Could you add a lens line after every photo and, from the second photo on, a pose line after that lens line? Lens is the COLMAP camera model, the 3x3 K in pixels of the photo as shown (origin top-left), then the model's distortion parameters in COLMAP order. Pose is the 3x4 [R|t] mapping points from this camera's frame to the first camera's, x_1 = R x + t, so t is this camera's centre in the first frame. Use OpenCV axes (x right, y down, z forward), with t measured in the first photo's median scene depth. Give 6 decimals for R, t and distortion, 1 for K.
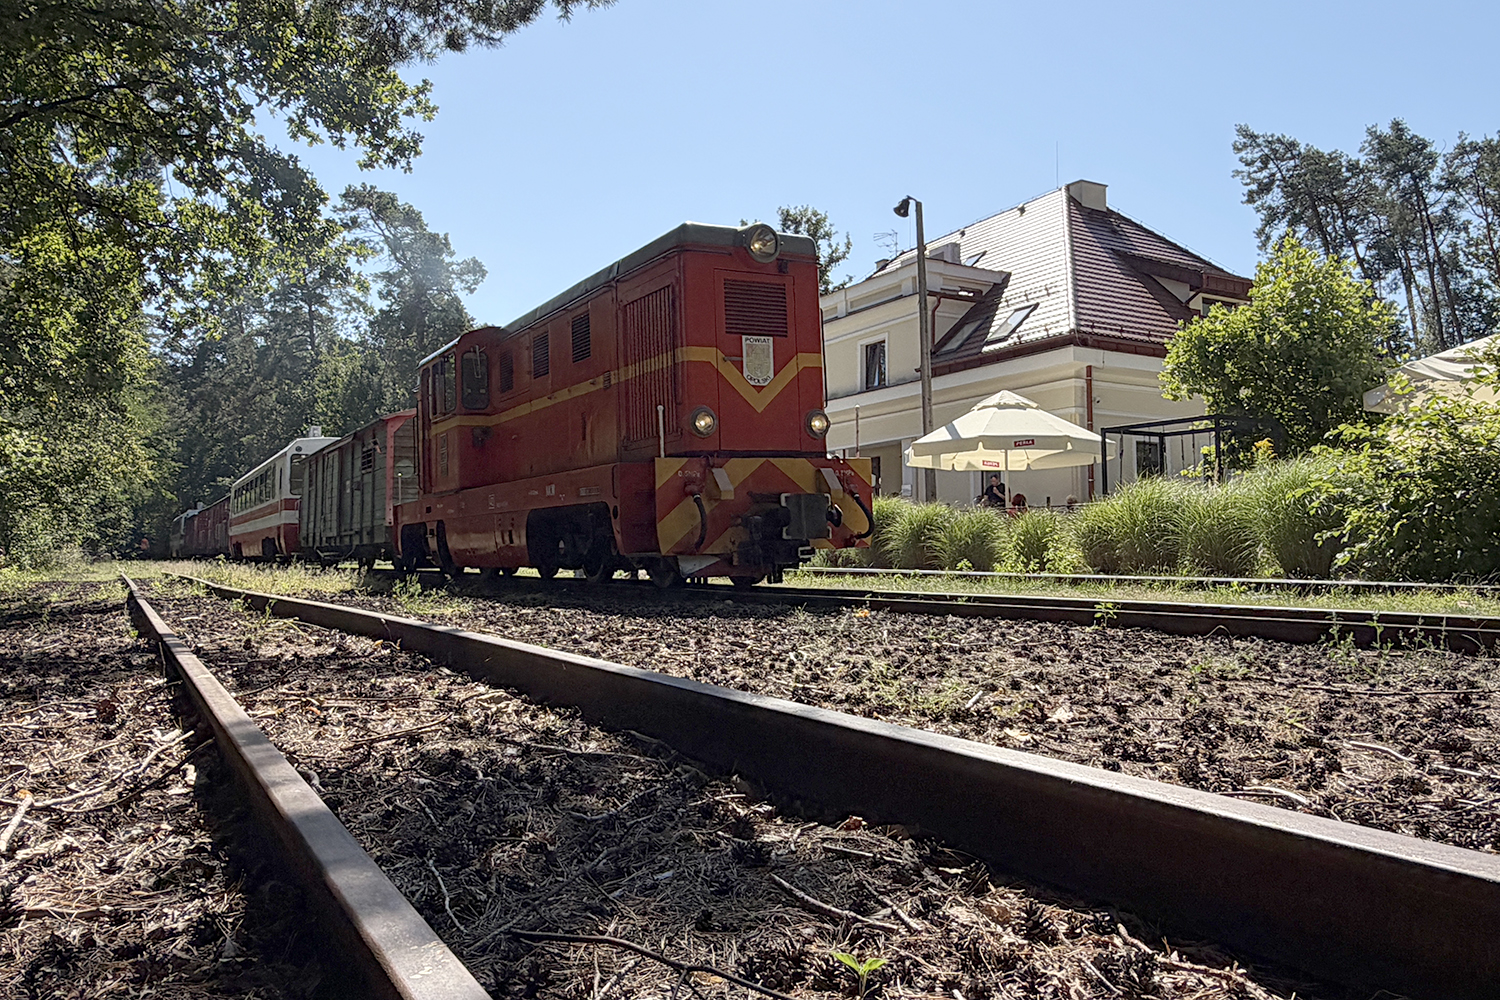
lens RADIAL K [[1151.7, 0, 750.2], [0, 1151.7, 448.2], [0, 0, 1]] dist [0.005432, 0.002522]
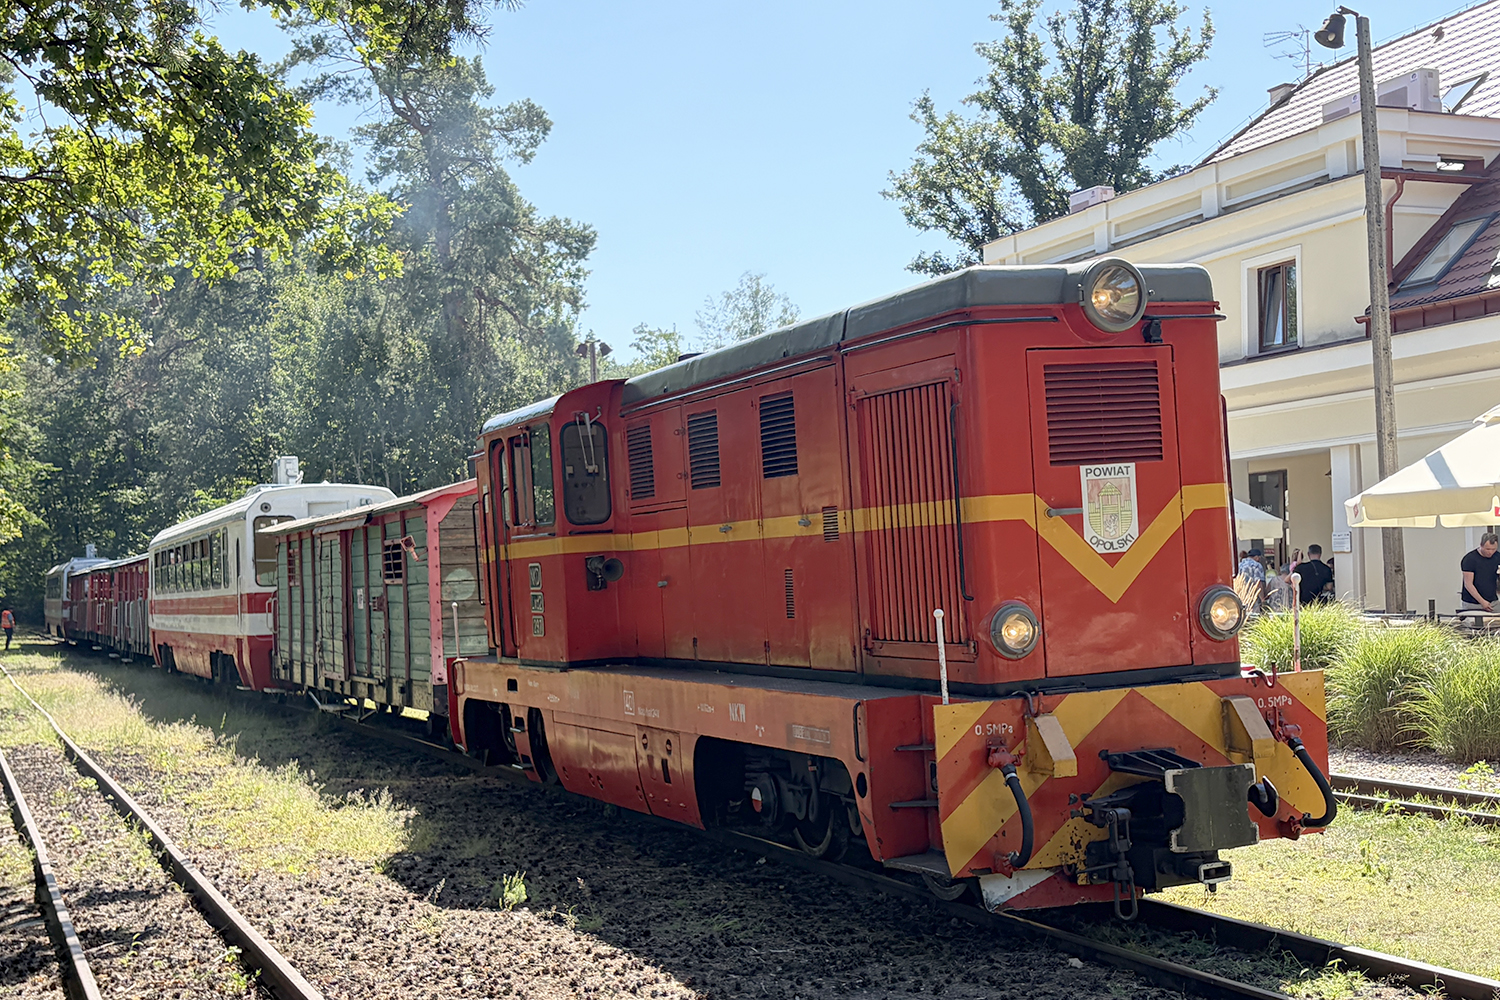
lens RADIAL K [[2043.3, 0, 750.4], [0, 2043.3, 542.1], [0, 0, 1]] dist [0.253085, -0.967330]
pose [[0.990772, -0.027978, -0.132618, -0.016019], [0.037810, 0.996673, 0.072206, -0.065764], [0.130157, -0.076554, 0.988534, 0.000091]]
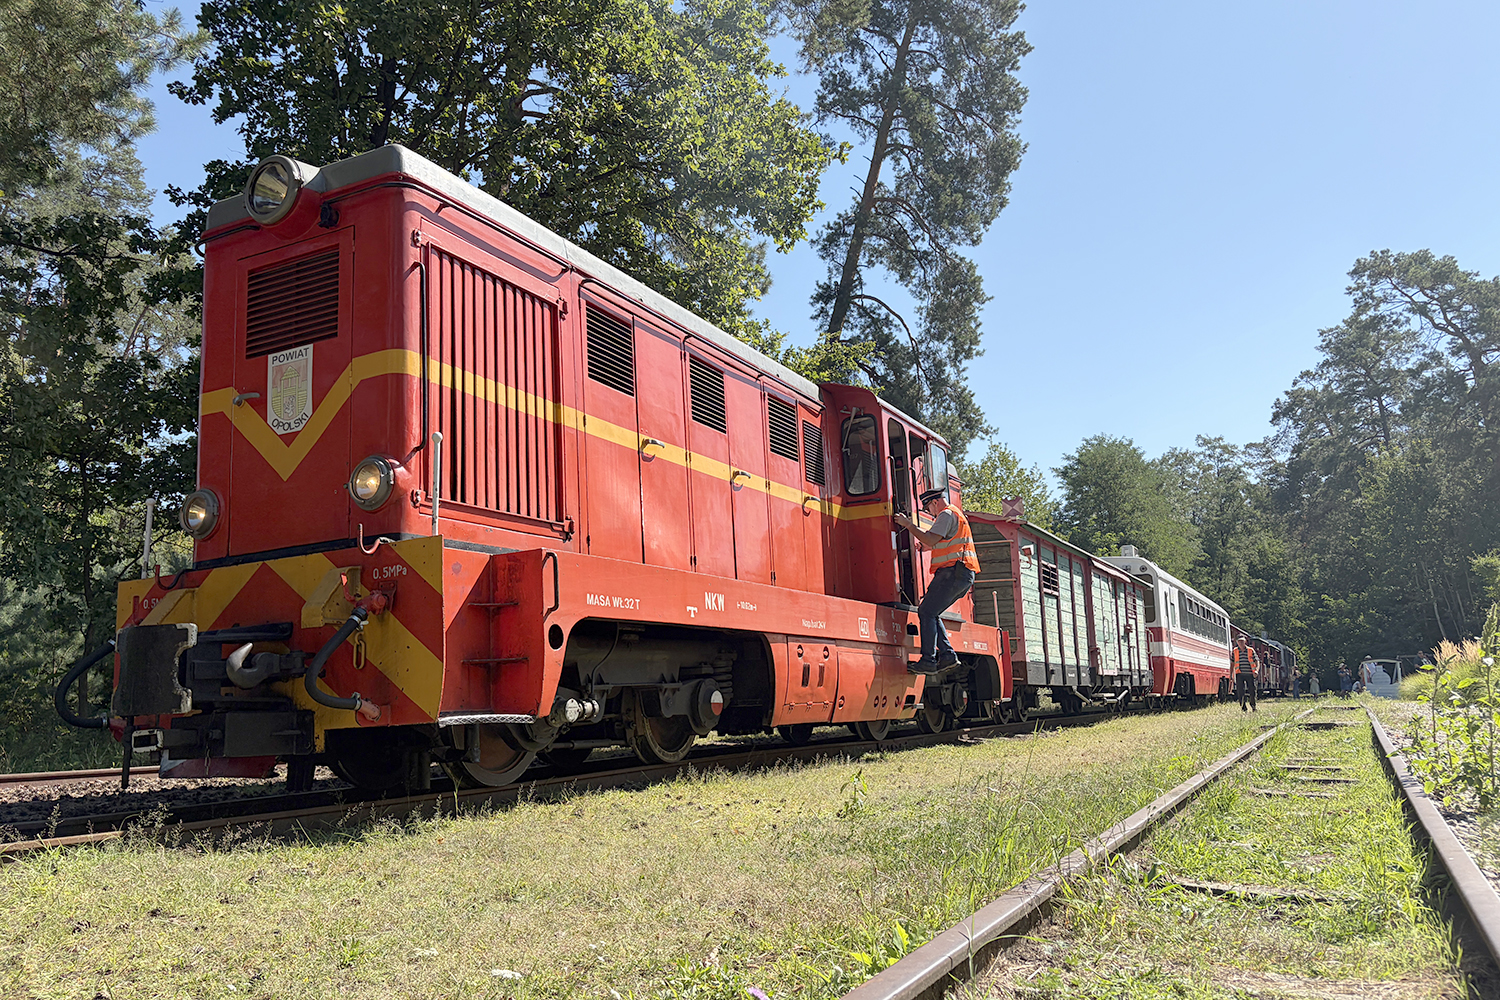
lens RADIAL K [[1132.3, 0, 727.3], [0, 1132.3, 500.0], [0, 0, 1]] dist [0.028031, -0.010459]
pose [[0.546481, -0.143567, -0.825074, 0.278251], [0.089166, 0.989571, -0.113131, 0.029005], [0.832711, -0.011745, 0.553583, 0.415071]]
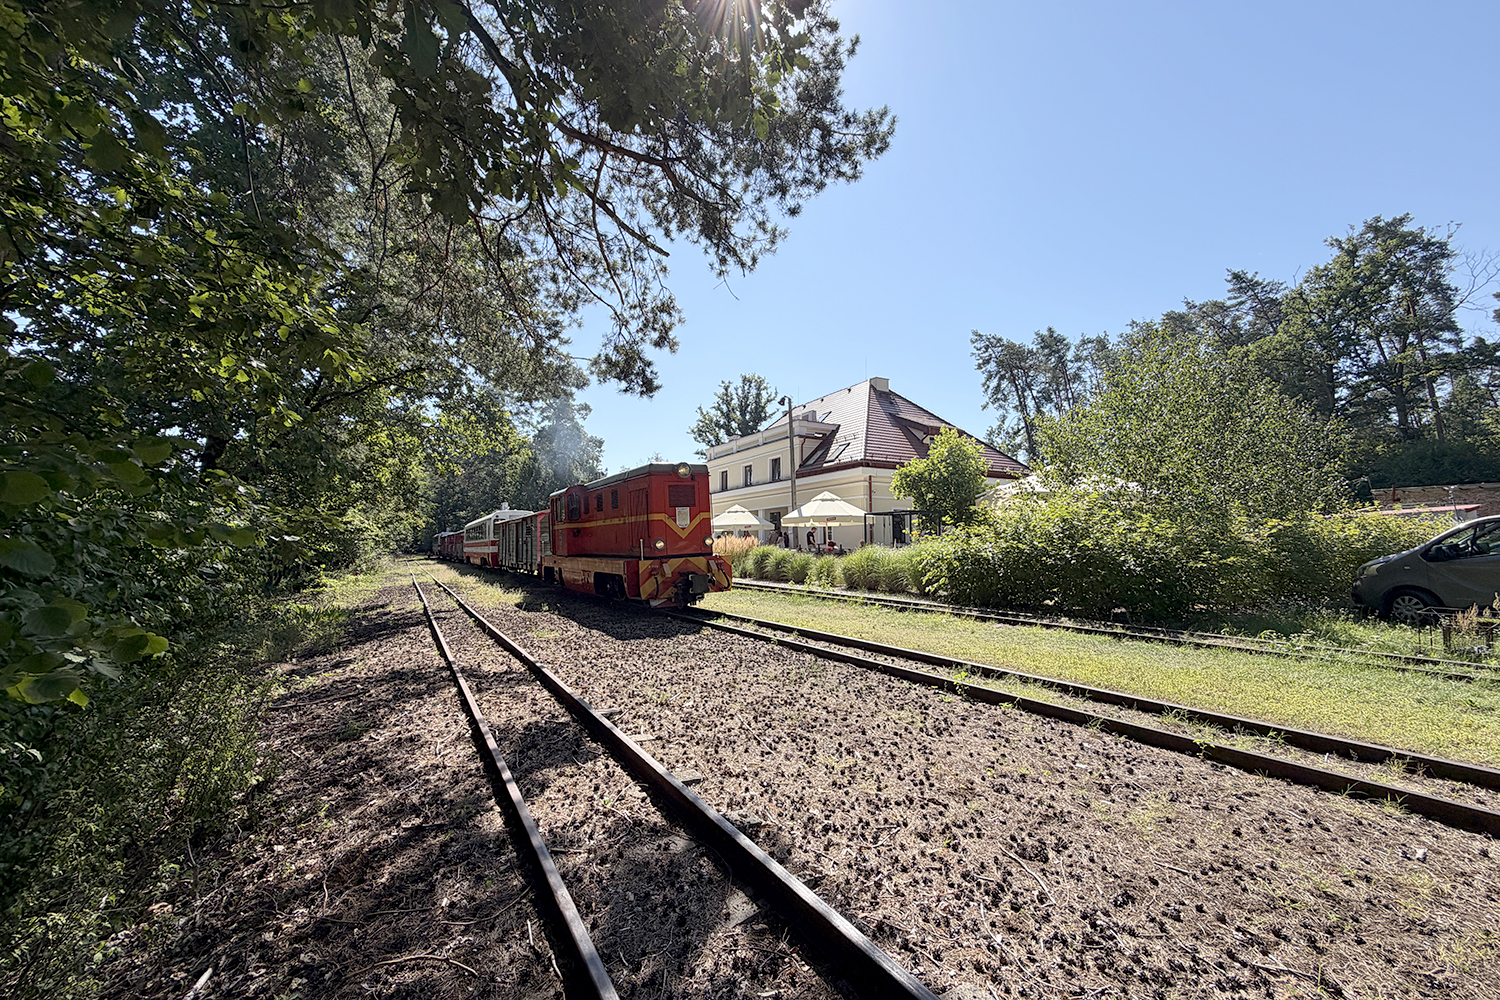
lens RADIAL K [[604.2, 0, 750.0], [0, 604.2, 500.0], [0, 0, 1]] dist [-0.001443, -0.000065]
pose [[0.999695, -0.012497, 0.021316, 0.058847], [0.012003, 0.999660, 0.023144, -0.067550], [-0.021598, -0.022881, 0.999505, -0.139977]]
